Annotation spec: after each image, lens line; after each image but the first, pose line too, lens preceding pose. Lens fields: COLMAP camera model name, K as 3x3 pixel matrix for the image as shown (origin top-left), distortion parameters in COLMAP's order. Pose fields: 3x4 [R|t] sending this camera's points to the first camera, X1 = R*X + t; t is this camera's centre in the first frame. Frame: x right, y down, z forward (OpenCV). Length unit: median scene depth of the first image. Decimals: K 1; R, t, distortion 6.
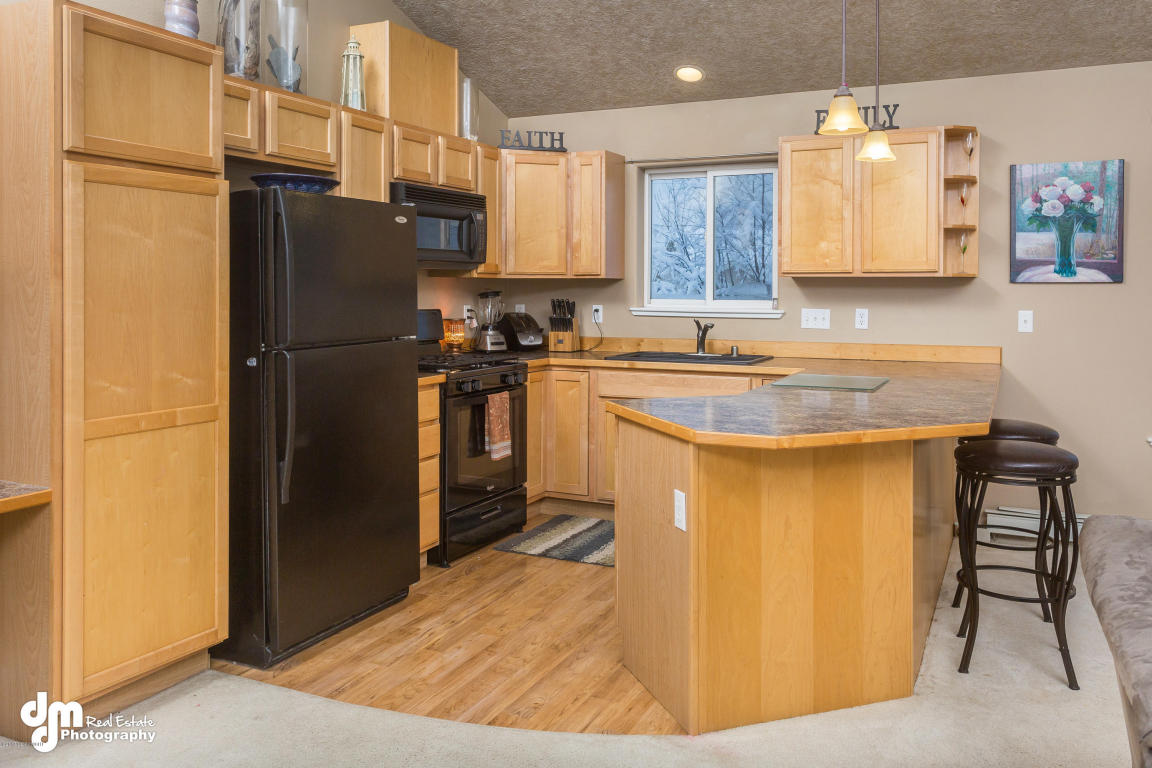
lens RADIAL K [[920.6, 0, 576.0], [0, 920.6, 384.0], [0, 0, 1]] dist [0.007647, 0.002170]
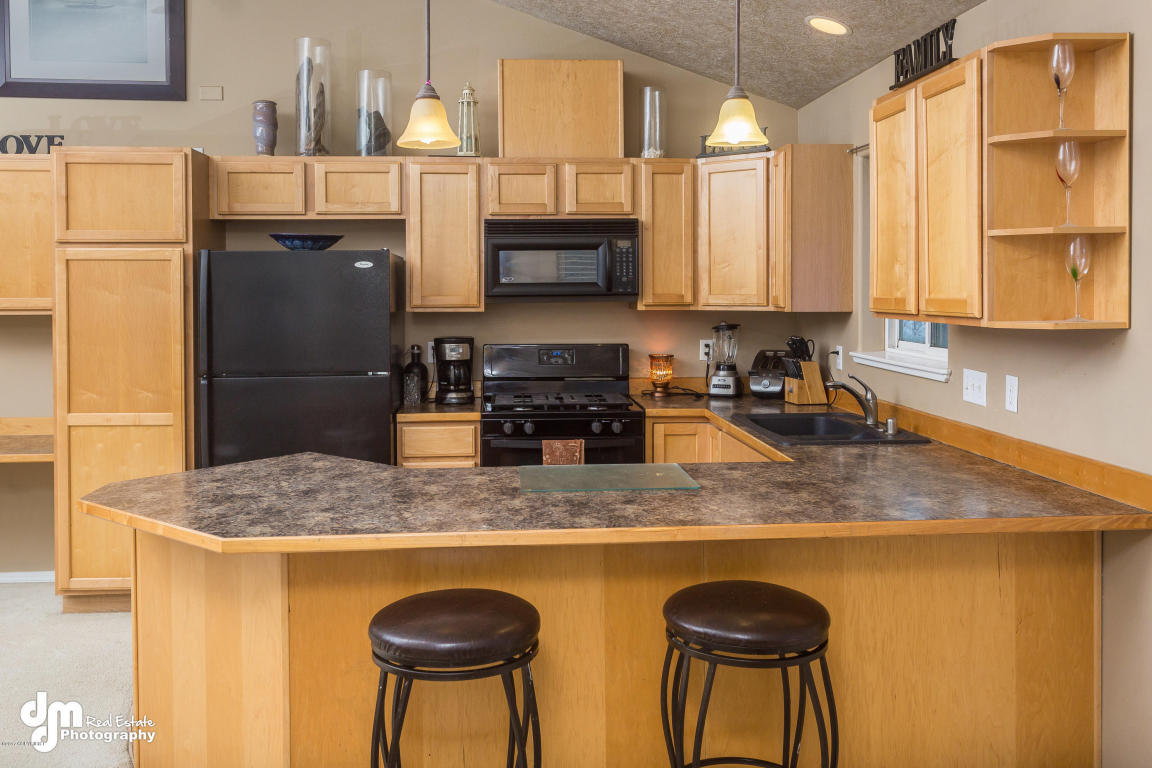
lens RADIAL K [[1030.0, 0, 576.0], [0, 1030.0, 384.0], [0, 0, 1]] dist [0.030902, 0.001210]
pose [[0.507474, 0.075613, -0.858343, 0.723958], [-0.085742, 0.995630, 0.037014, -0.076082], [0.857390, 0.054813, 0.511740, 0.437135]]
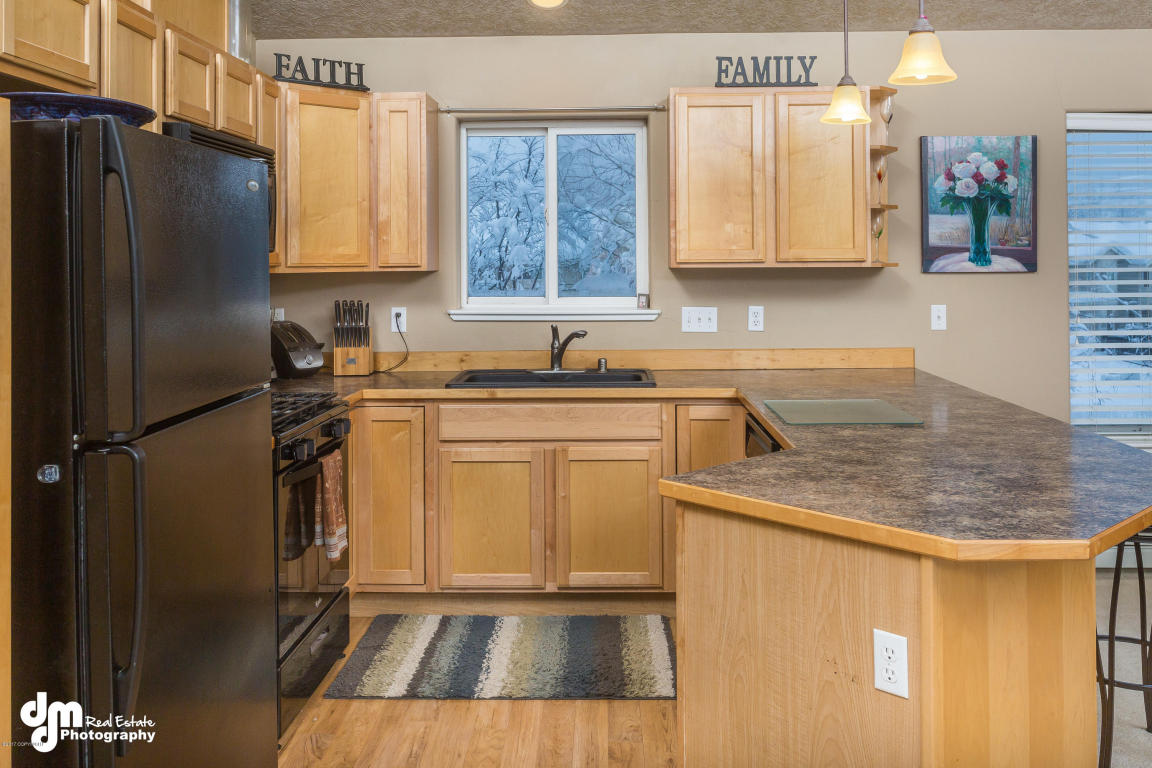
lens RADIAL K [[1027.6, 0, 573.7], [0, 1027.6, 324.2], [0, 0, 1]] dist [-0.009944, -0.000105]
pose [[0.913782, -0.033652, 0.404808, -0.198555], [0.051601, 0.998106, -0.033507, -0.044143], [-0.402913, 0.051507, 0.913788, 0.246905]]
